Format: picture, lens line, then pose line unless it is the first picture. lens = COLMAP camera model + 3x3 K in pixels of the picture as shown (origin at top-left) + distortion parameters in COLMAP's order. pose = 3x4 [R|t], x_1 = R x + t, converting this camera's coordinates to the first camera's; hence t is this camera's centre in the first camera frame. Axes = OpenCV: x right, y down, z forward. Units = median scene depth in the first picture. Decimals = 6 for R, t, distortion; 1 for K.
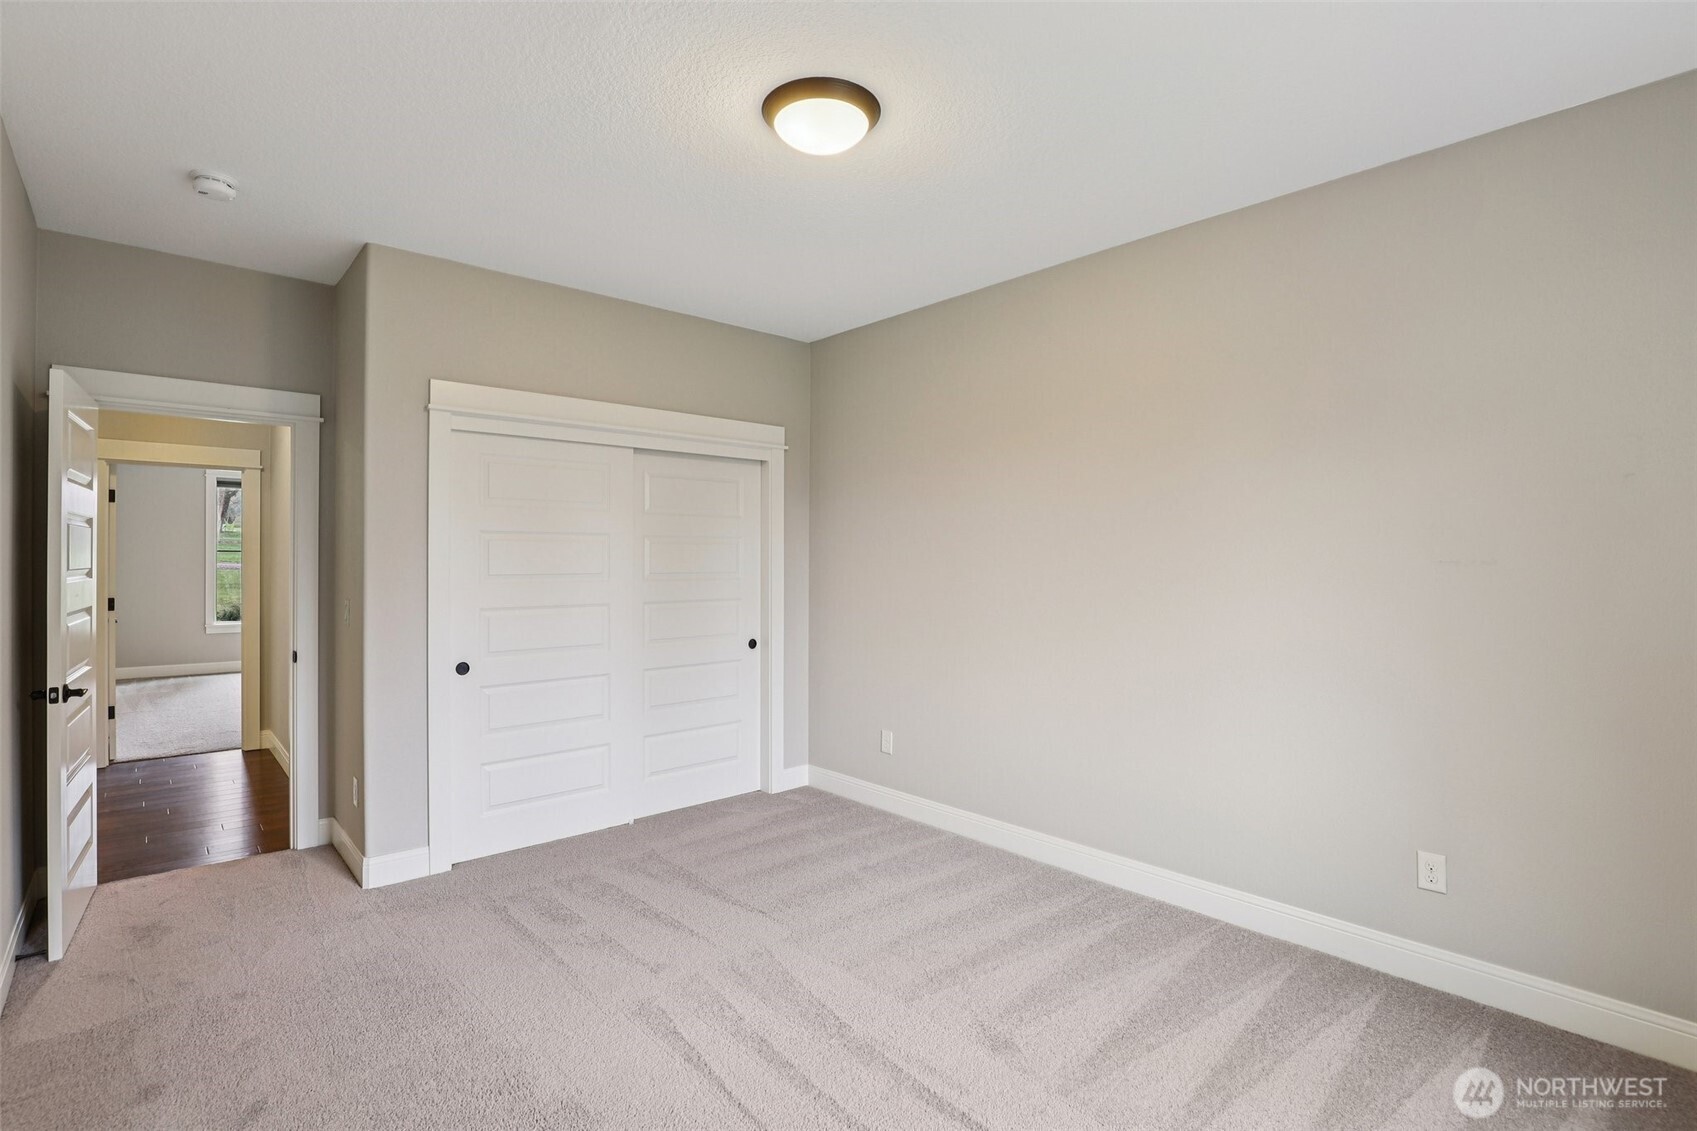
lens RADIAL K [[802.2, 0, 840.9], [0, 802.2, 560.1], [0, 0, 1]] dist [-0.036140, -0.000111]
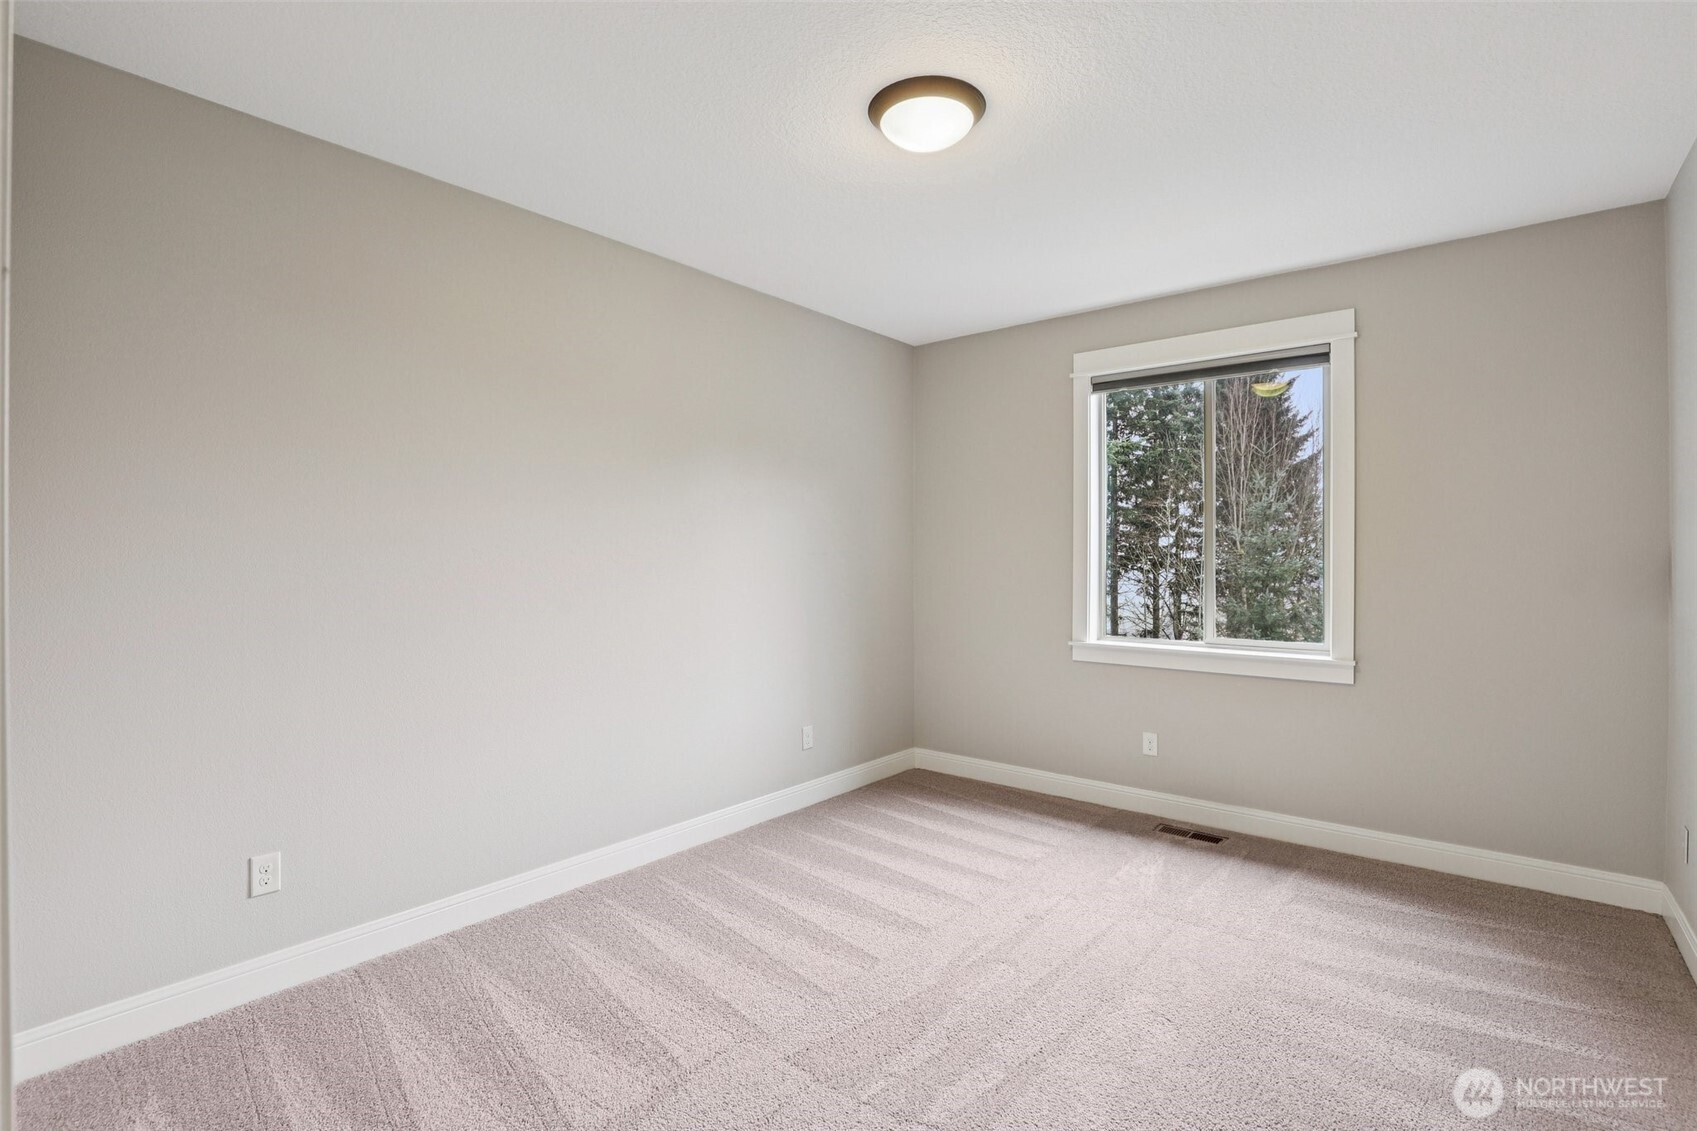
lens RADIAL K [[807.5, 0, 833.5], [0, 807.5, 559.7], [0, 0, 1]] dist [-0.003350, -0.000315]
pose [[-0.145362, -0.003473, 0.989372, -0.772043], [0.001982, 0.999991, 0.003801, 0.009480], [-0.989377, 0.002514, -0.145353, 0.957625]]
